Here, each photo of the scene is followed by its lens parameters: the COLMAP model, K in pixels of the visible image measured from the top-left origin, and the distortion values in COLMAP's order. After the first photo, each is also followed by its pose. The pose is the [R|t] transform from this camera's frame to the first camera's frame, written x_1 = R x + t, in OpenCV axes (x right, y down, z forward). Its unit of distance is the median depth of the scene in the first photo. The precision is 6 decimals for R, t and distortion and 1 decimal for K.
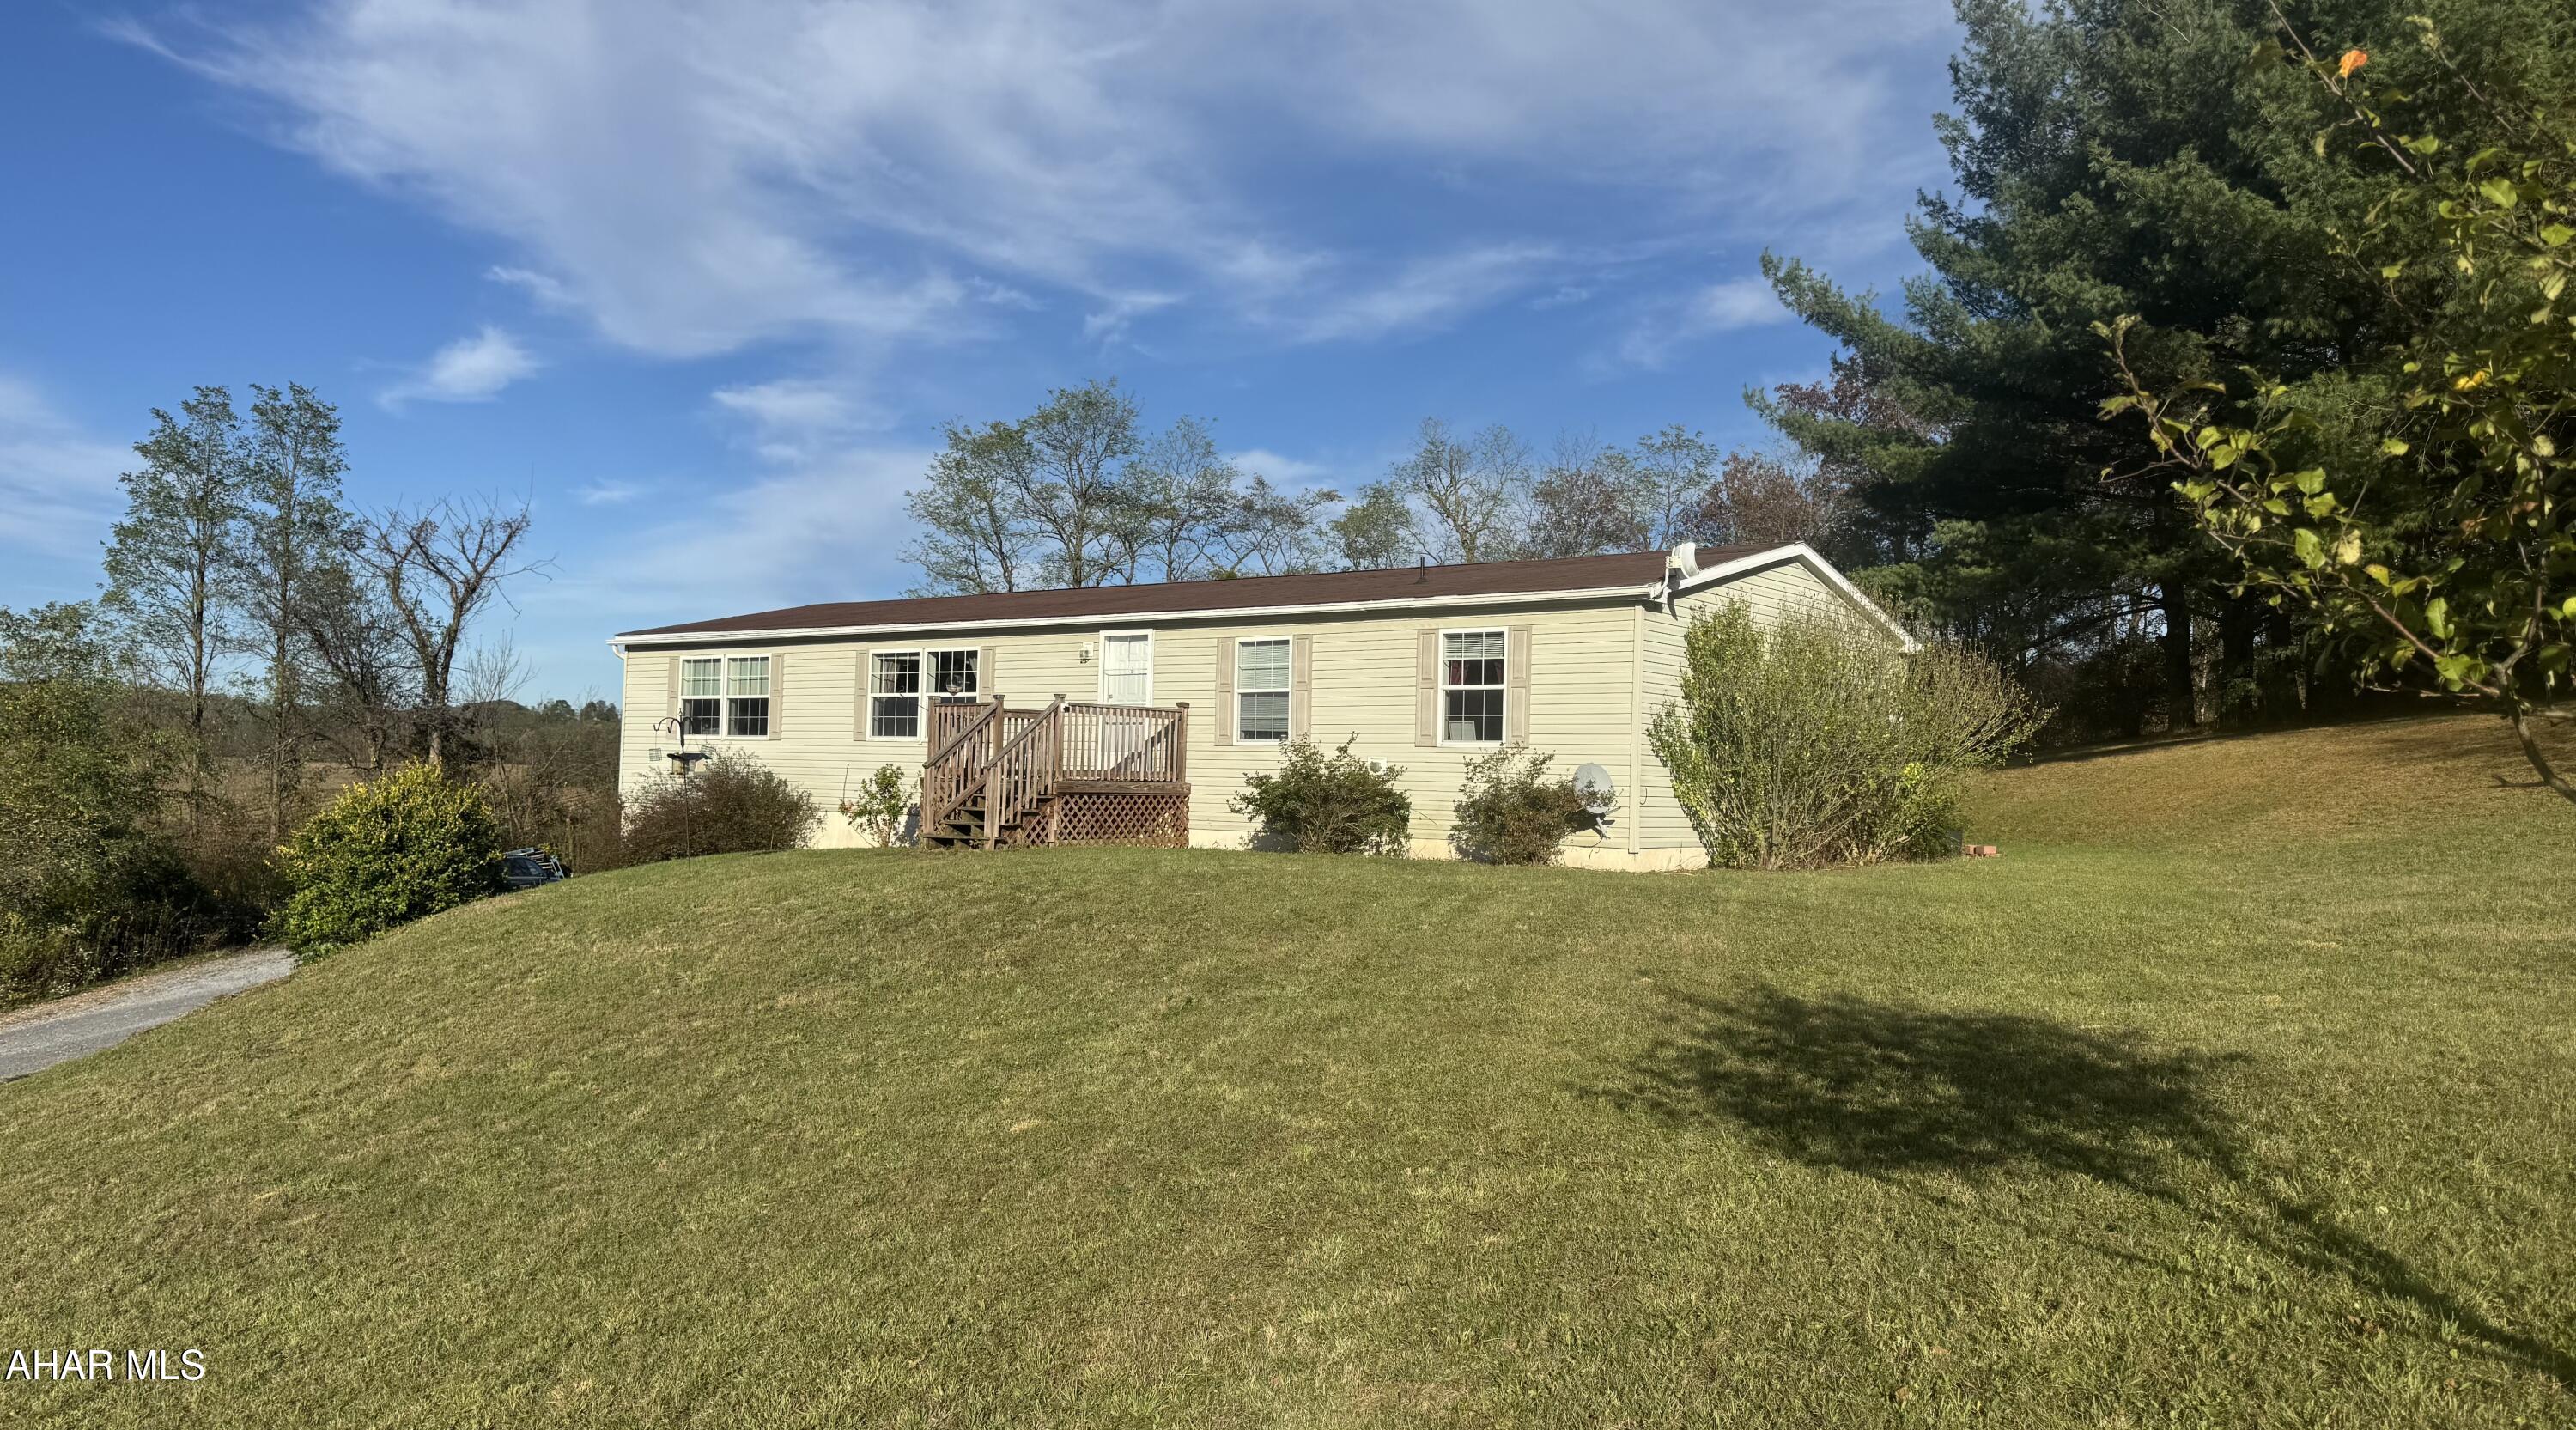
lens RADIAL K [[2015.8, 0, 1282.1], [0, 2015.8, 706.3], [0, 0, 1]] dist [0.006623, -0.003694]
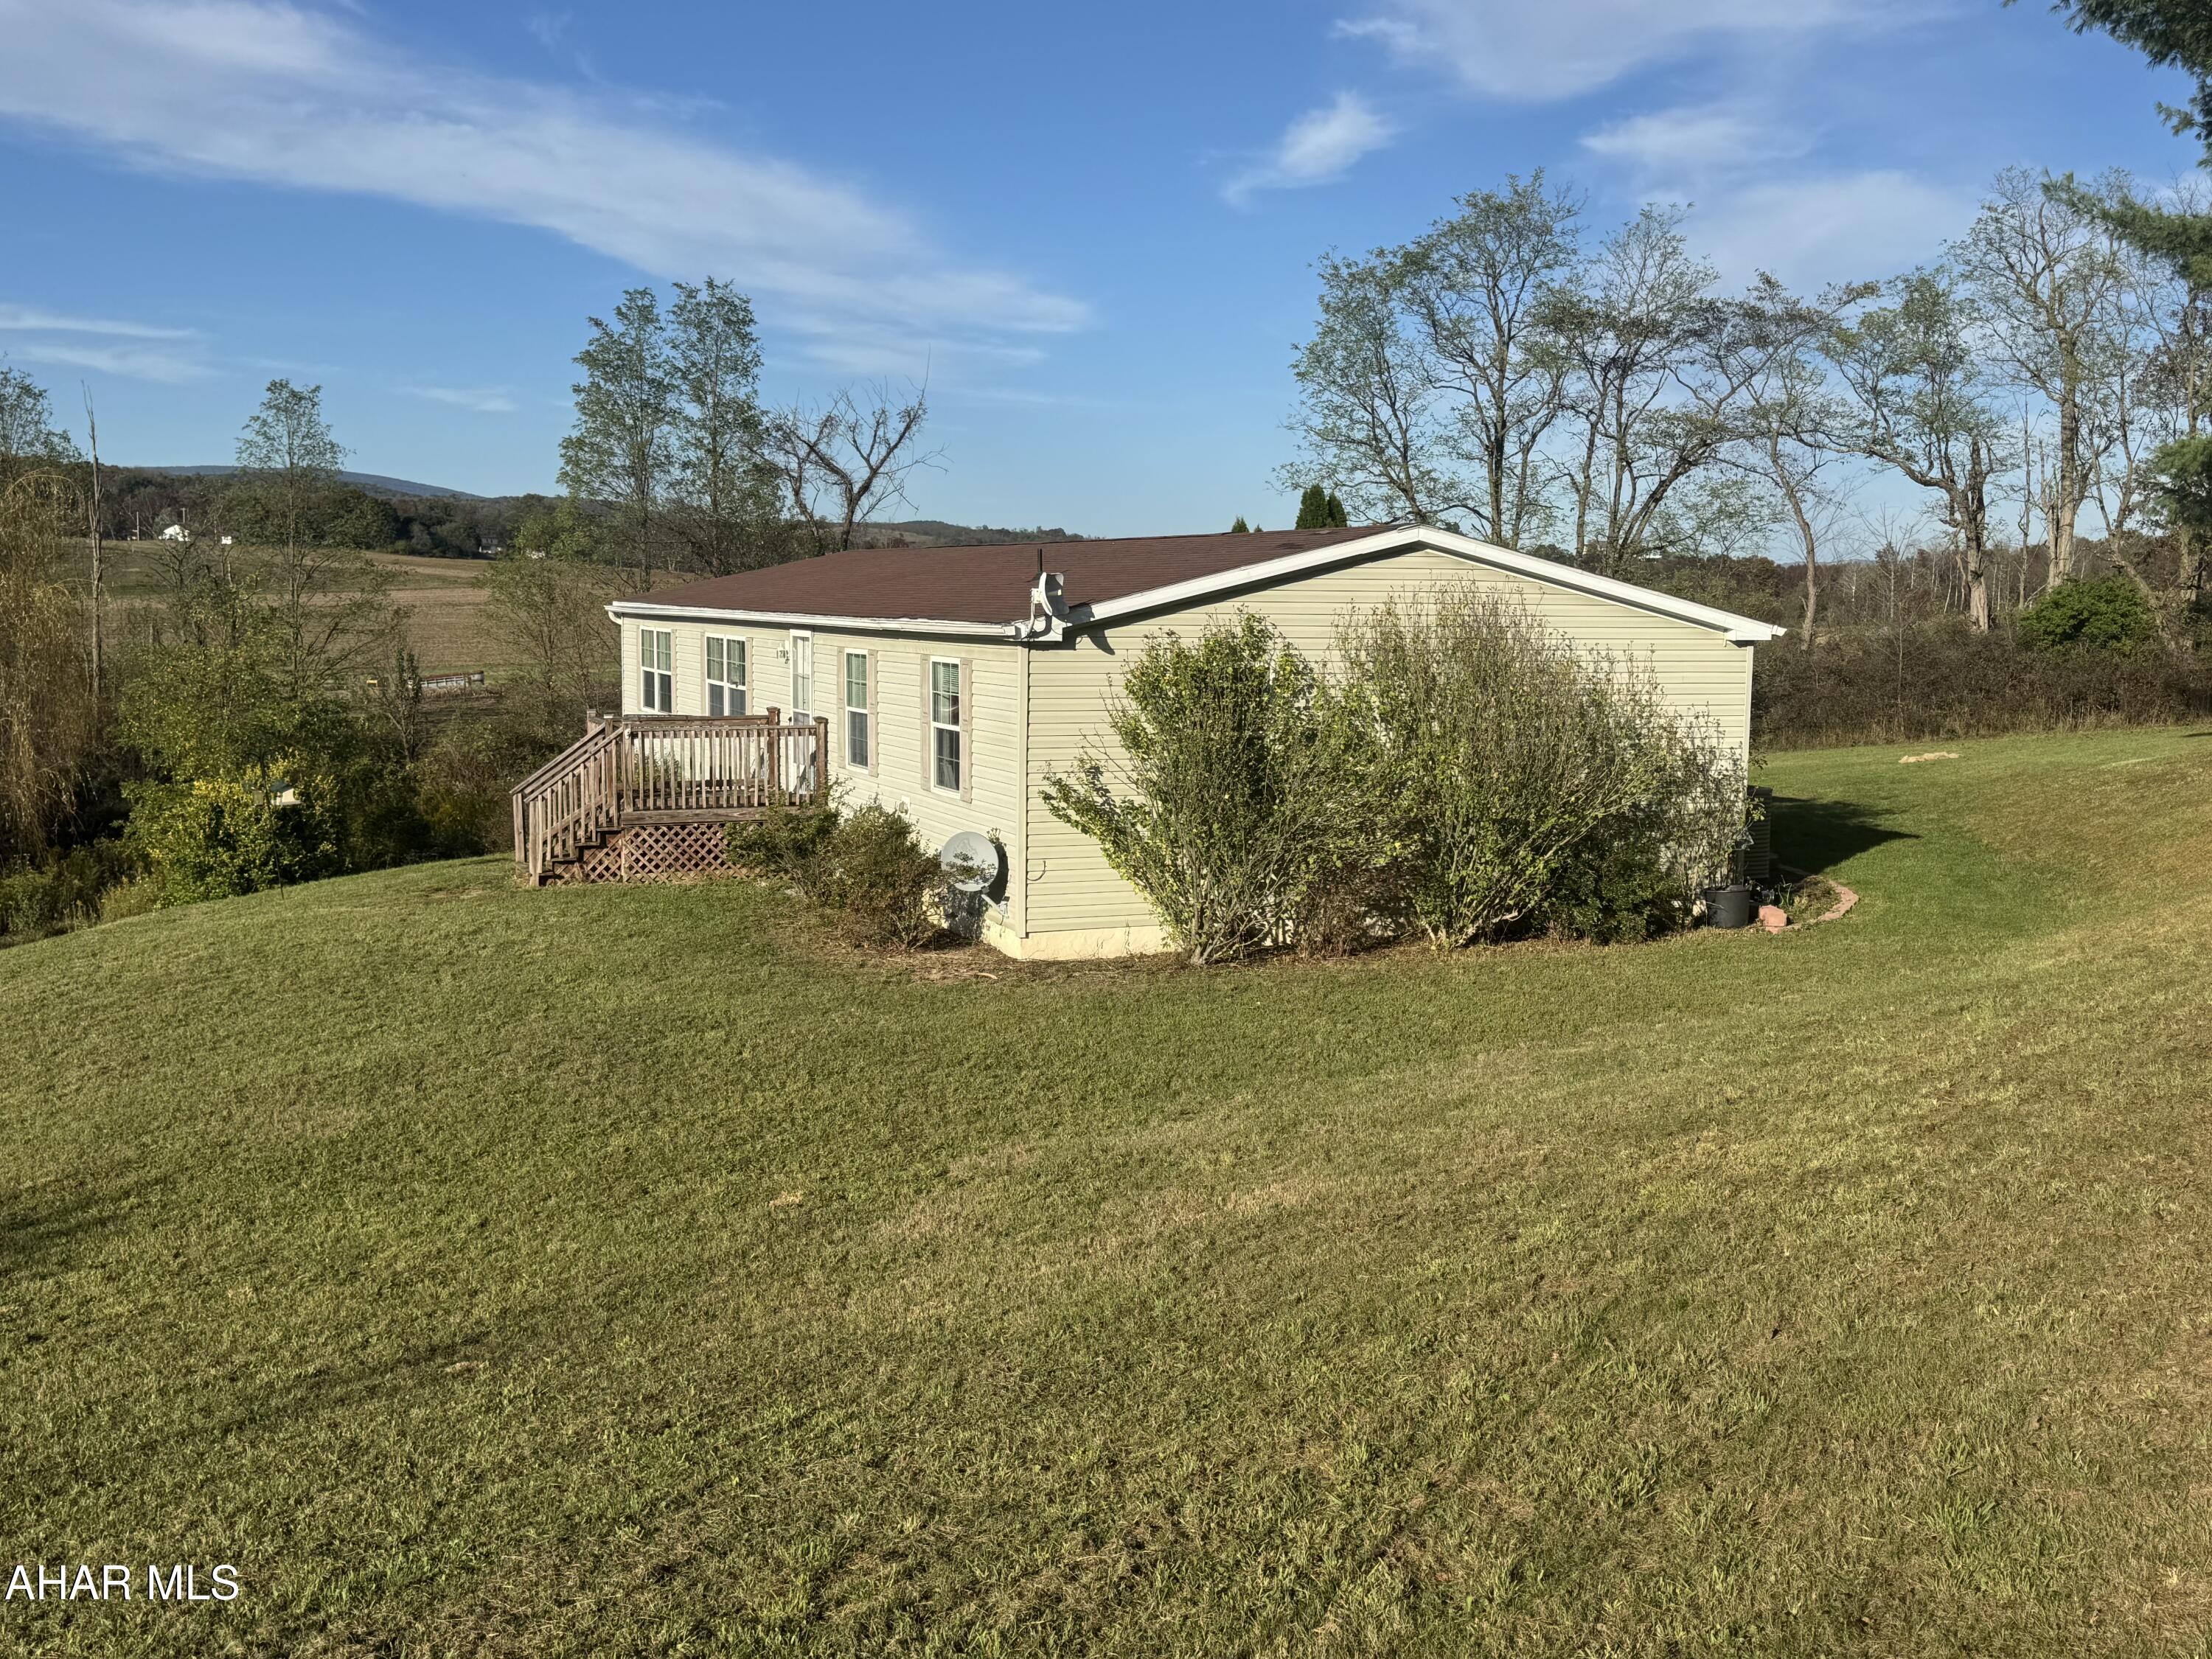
lens RADIAL K [[2287.5, 0, 1110.6], [0, 2287.5, 838.3], [0, 0, 1]] dist [0.144836, 0.000000]
pose [[0.887827, 0.022280, -0.459637, 0.211236], [0.043194, 0.990383, 0.131439, -0.030564], [0.458145, -0.136548, 0.878327, 0.064182]]
